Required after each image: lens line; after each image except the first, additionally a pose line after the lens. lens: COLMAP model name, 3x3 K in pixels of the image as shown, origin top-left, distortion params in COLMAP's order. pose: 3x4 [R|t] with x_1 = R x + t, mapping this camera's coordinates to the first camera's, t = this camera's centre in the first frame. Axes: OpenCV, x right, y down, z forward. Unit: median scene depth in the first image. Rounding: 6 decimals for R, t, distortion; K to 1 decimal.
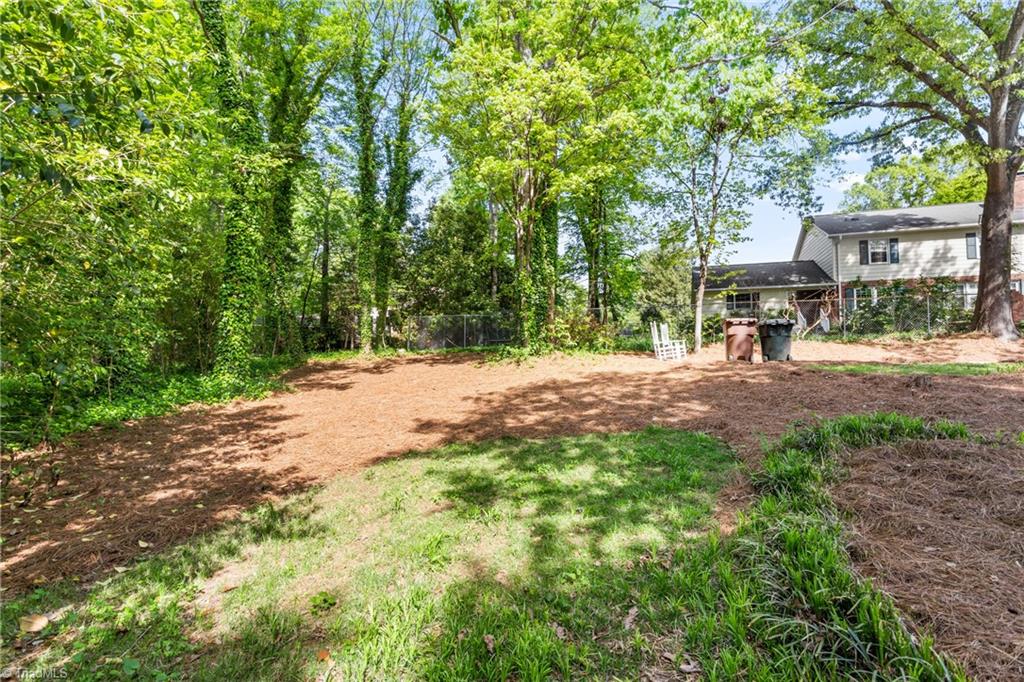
lens RADIAL K [[495.5, 0, 510.5], [0, 495.5, 343.0], [0, 0, 1]] dist [-0.002477, -0.000073]
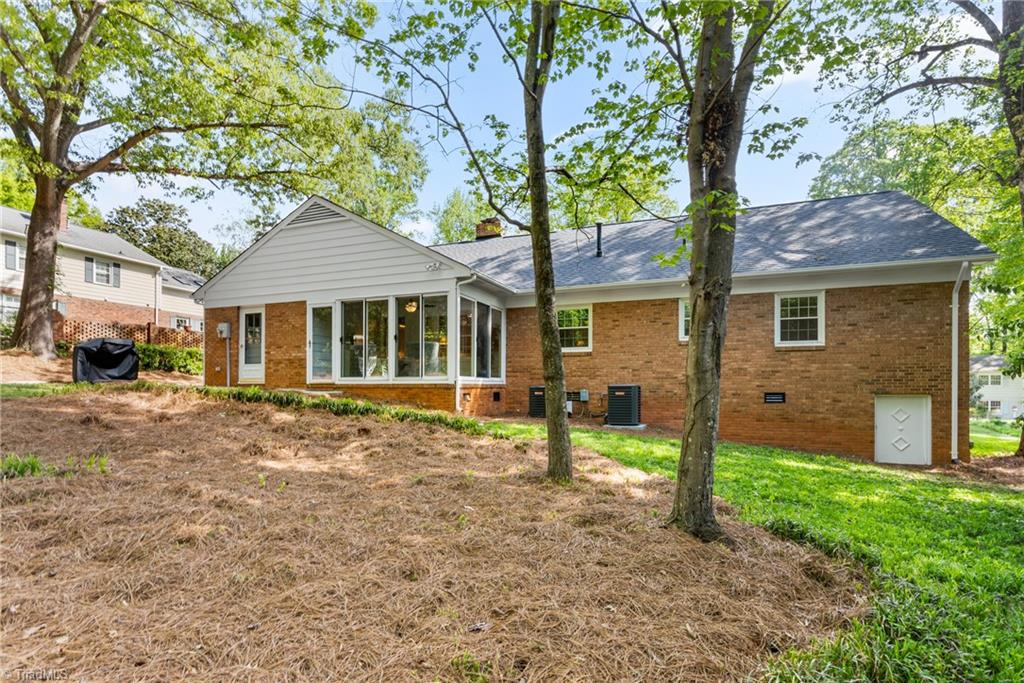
lens RADIAL K [[495.5, 0, 476.0], [0, 495.5, 379.9], [0, 0, 1]] dist [-0.002477, -0.000073]
pose [[0.025277, -0.000913, 0.999680, 0.033484], [-0.044369, 0.999013, 0.002035, -0.004665], [-0.998695, -0.044406, 0.025212, 0.114011]]
